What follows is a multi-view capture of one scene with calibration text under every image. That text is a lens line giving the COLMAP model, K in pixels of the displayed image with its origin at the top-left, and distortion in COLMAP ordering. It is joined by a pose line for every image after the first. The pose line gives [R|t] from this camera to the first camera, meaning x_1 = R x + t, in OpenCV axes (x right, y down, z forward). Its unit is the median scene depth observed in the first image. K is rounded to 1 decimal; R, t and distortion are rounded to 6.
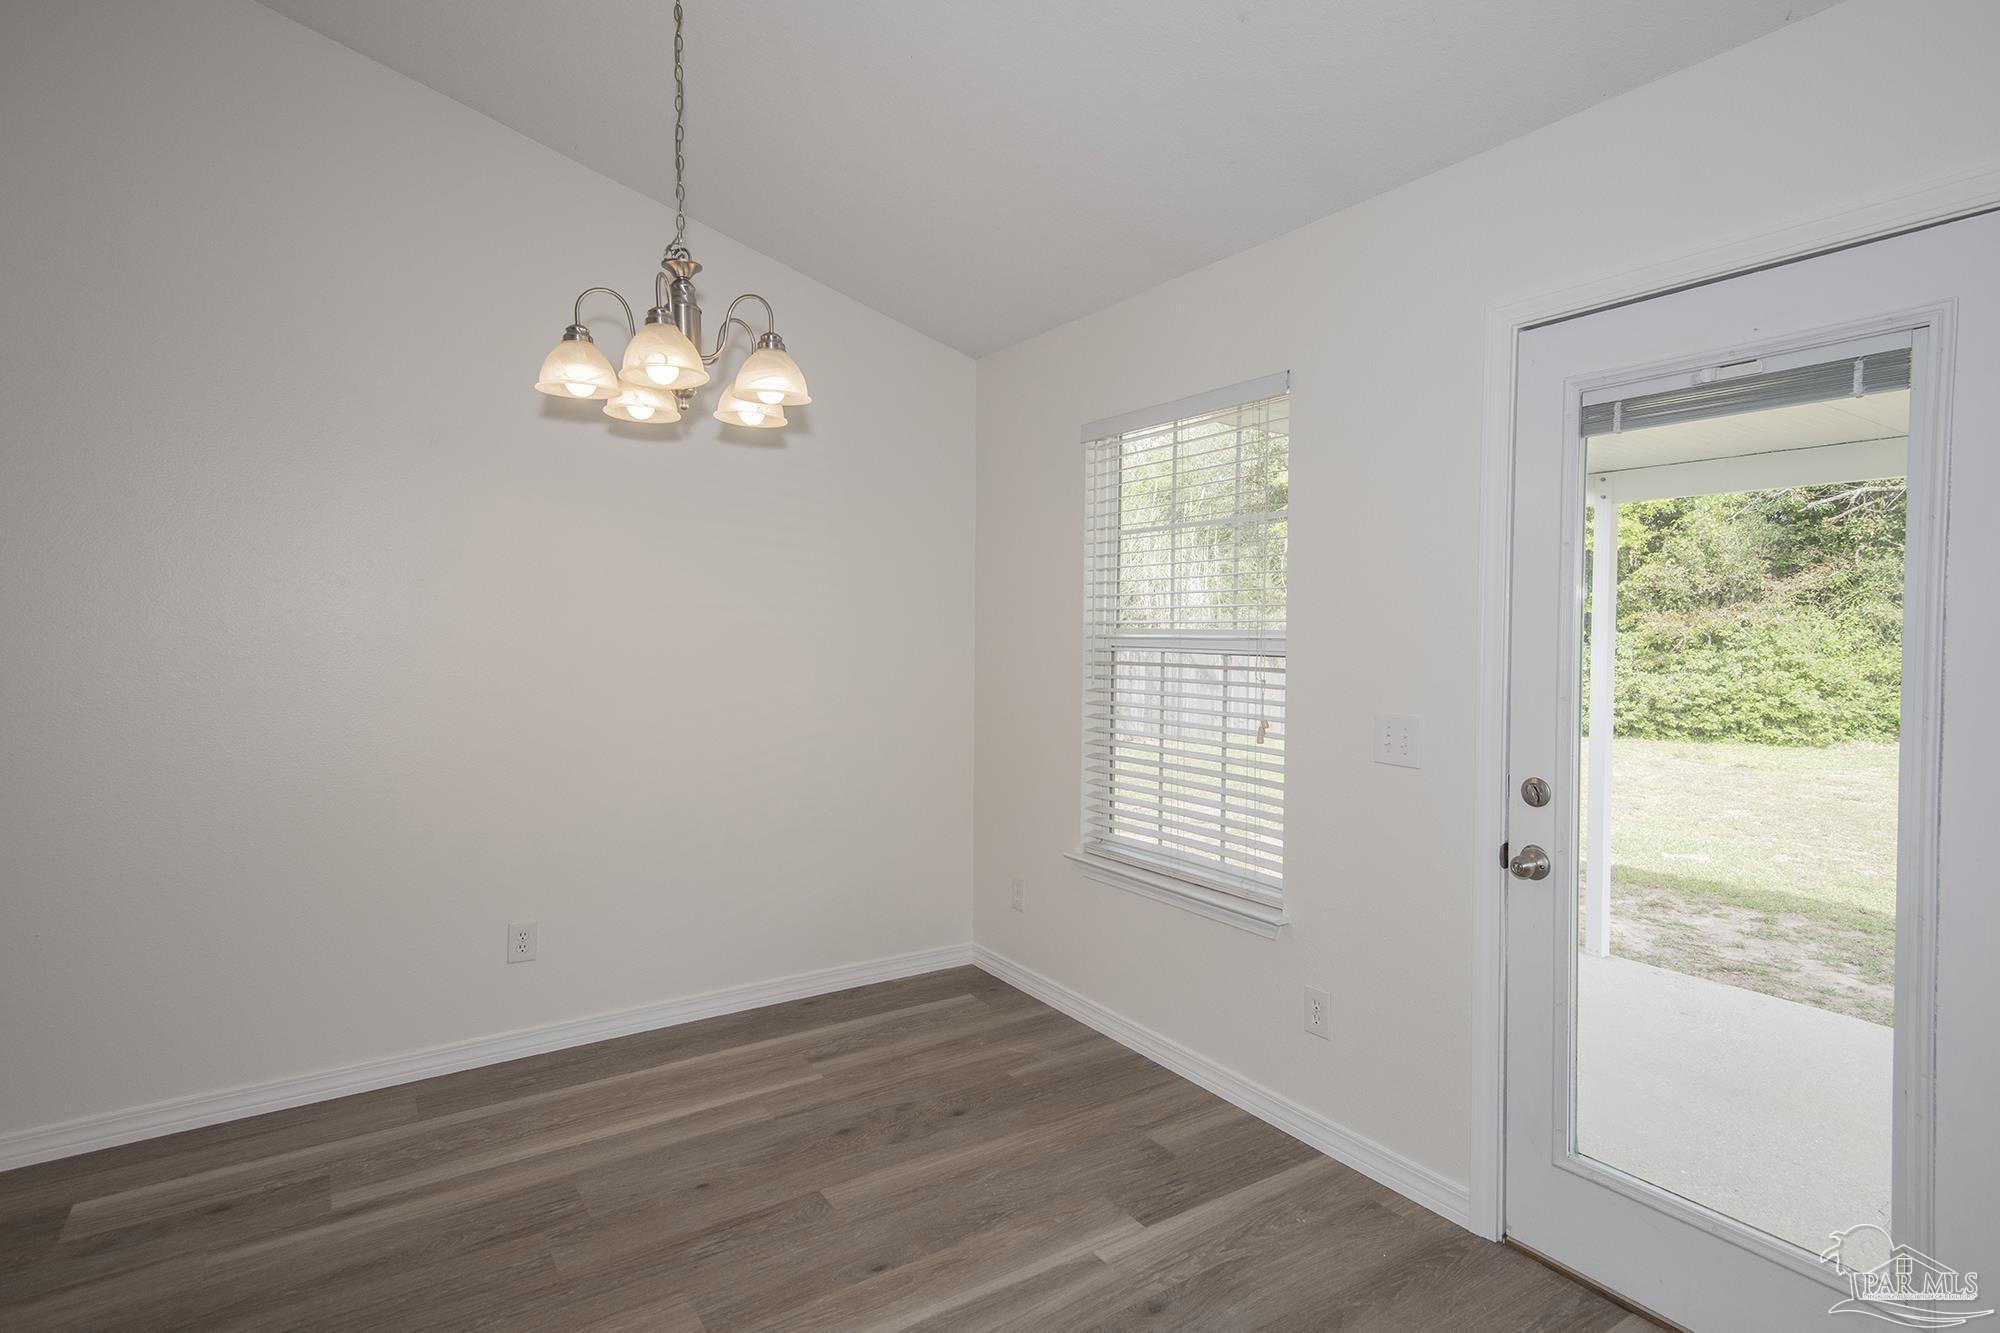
lens RADIAL K [[1005.0, 0, 996.8], [0, 1005.0, 640.5], [0, 0, 1]] dist [0.032454, -0.000111]
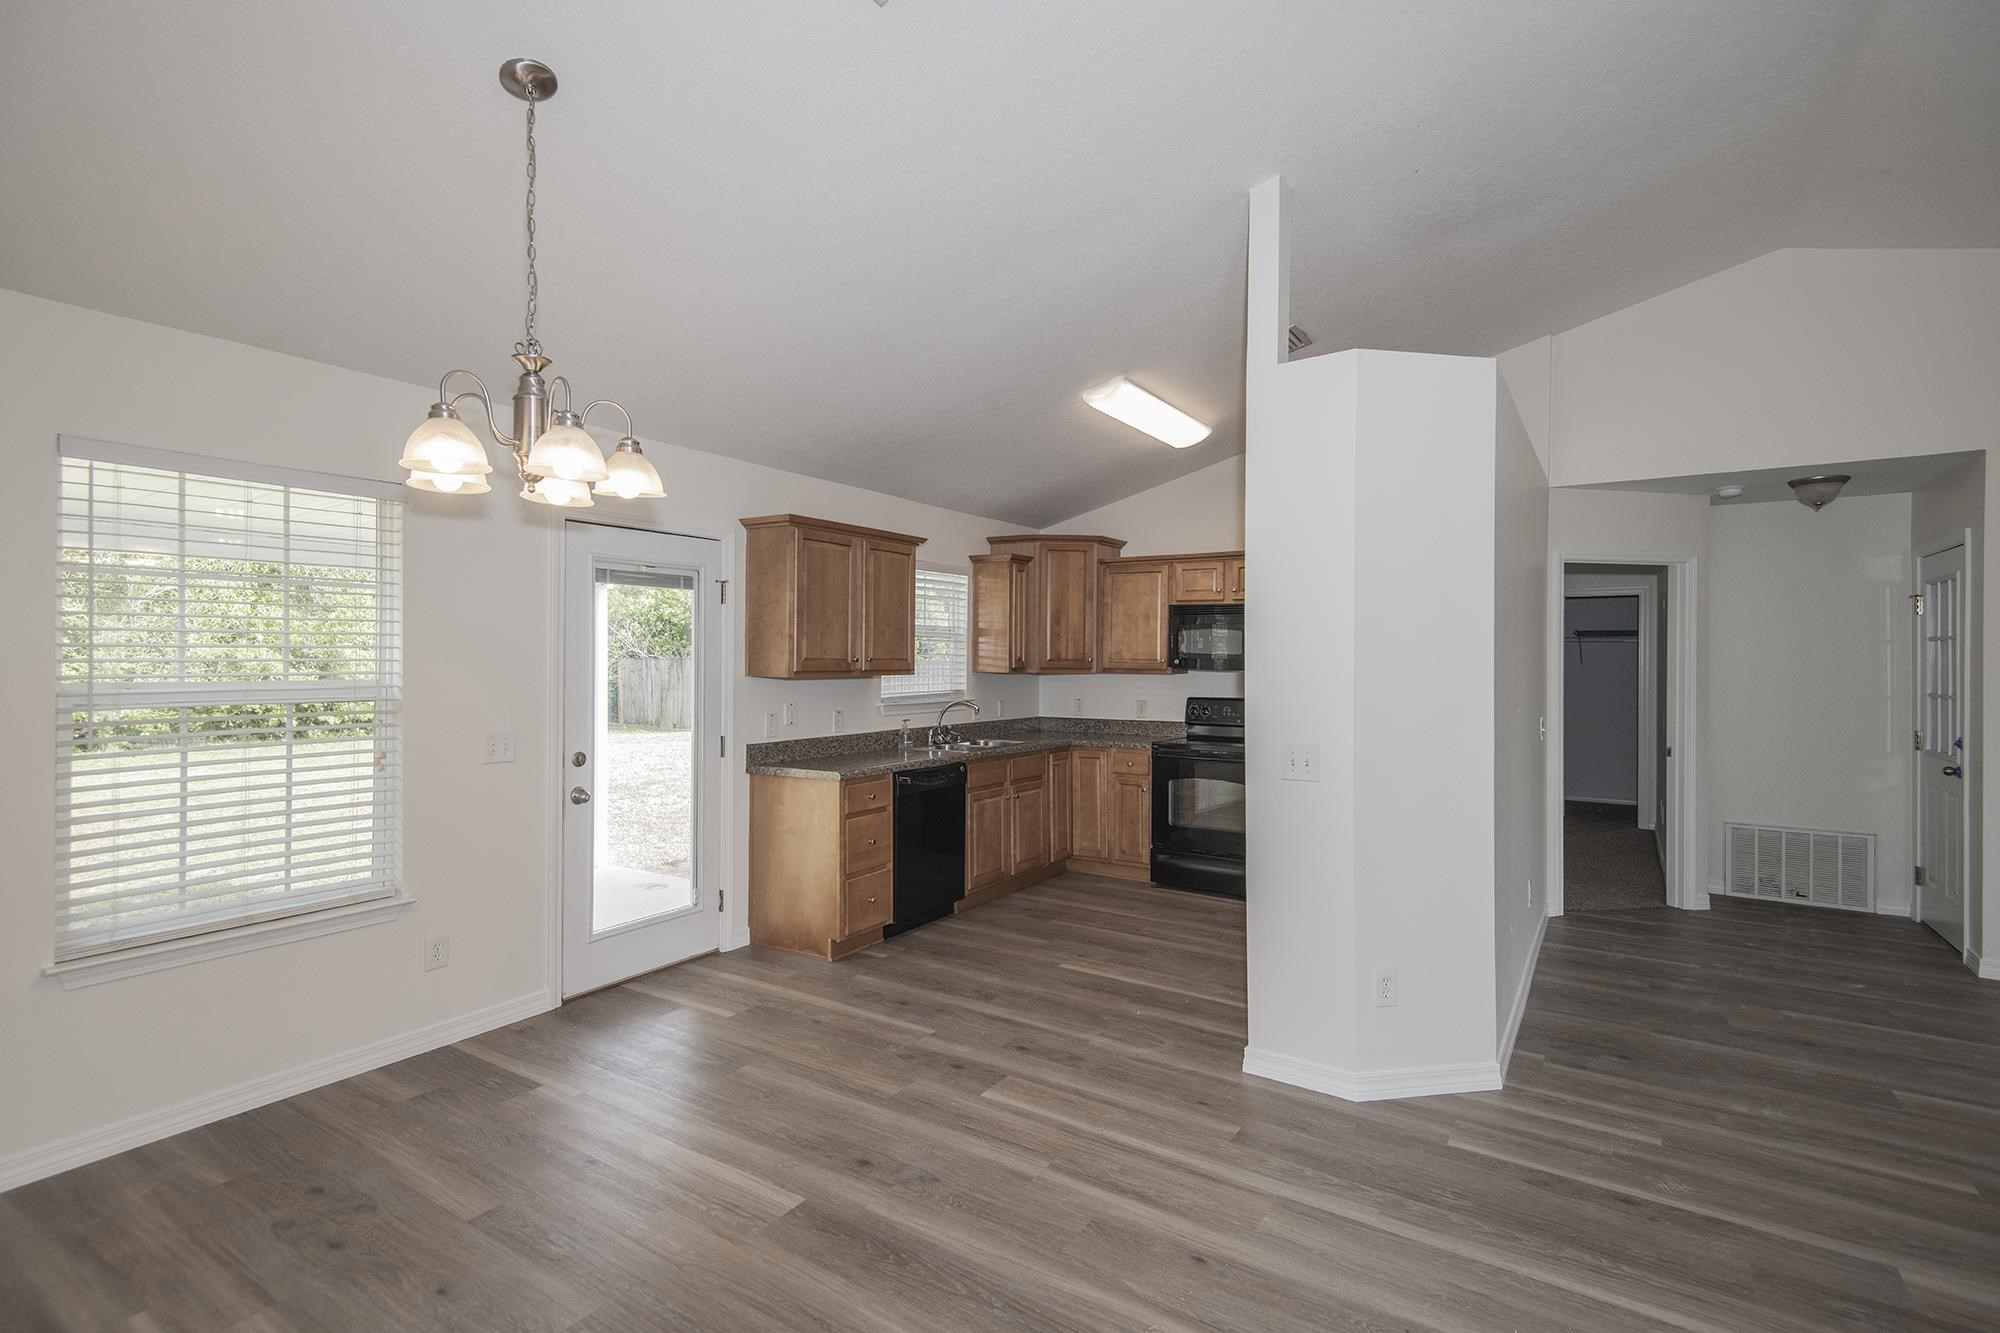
lens RADIAL K [[929.6, 0, 996.7], [0, 929.6, 661.3], [0, 0, 1]] dist [0.002405, 0.000310]
pose [[-0.387944, -0.018196, 0.921503, -1.234495], [-0.003112, 0.999825, 0.018432, -0.066299], [-0.921678, 0.004283, -0.387932, 0.829305]]
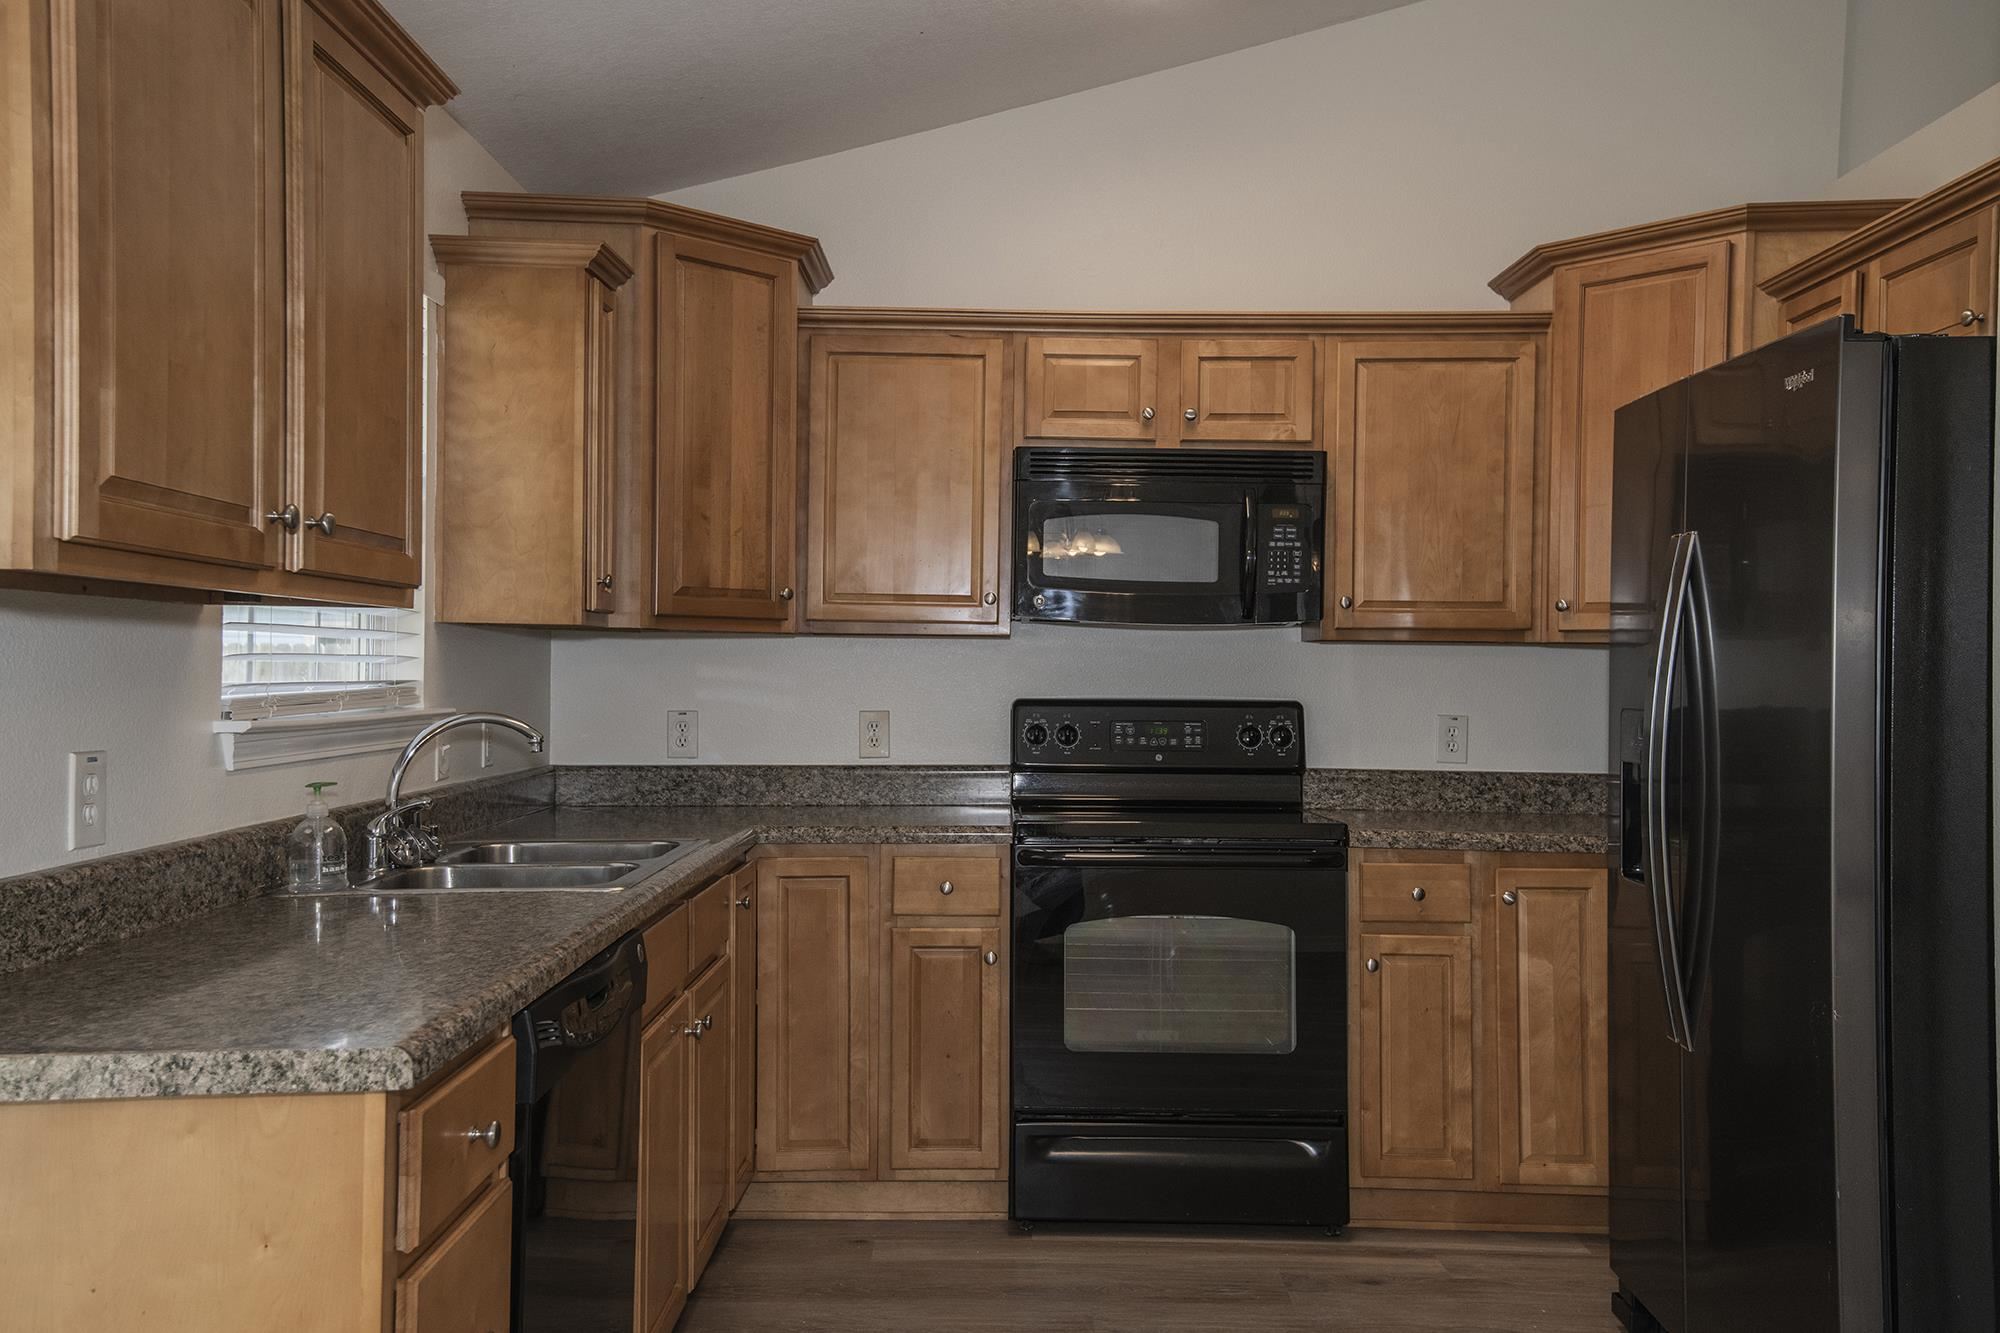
lens RADIAL K [[1687.0, 0, 1000.0], [0, 1687.0, 666.5], [0, 0, 1]] dist [0.116080, 0.002373]
pose [[-0.835755, -0.018967, 0.548774, -0.069271], [-0.015425, 0.999820, 0.011064, 0.021401], [-0.548885, 0.000781, -0.835897, 0.838253]]
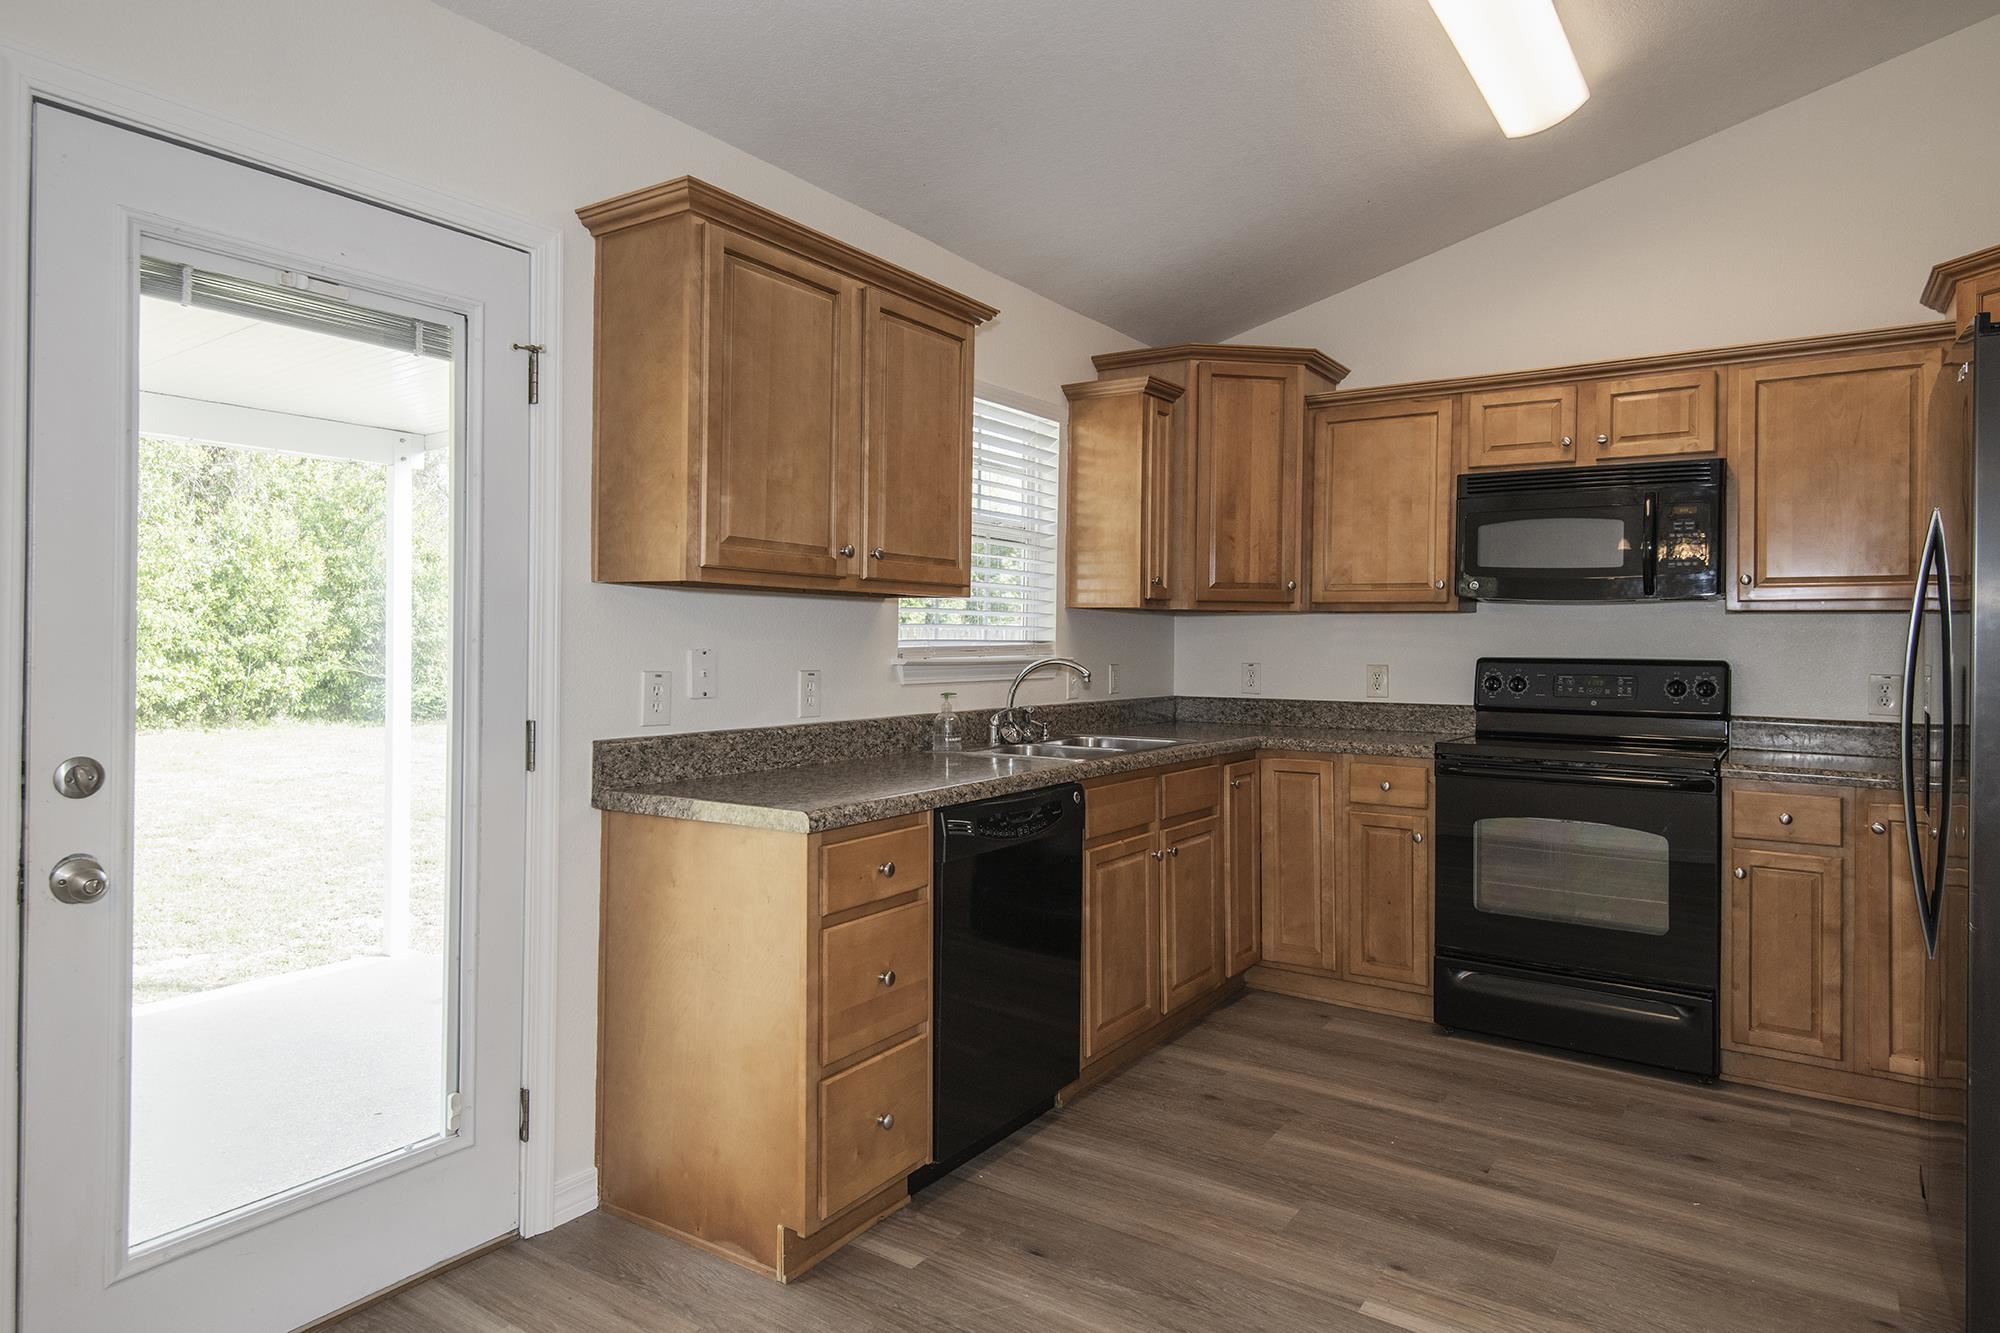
lens RADIAL K [[1135.4, 0, 991.1], [0, 1135.4, 639.2], [0, 0, 1]] dist [0.000594, -0.000939]
pose [[-0.369824, -0.015390, 0.928974, -0.365407], [-0.007716, 0.999879, 0.013494, 0.031747], [-0.929070, -0.002177, -0.369898, 0.614618]]
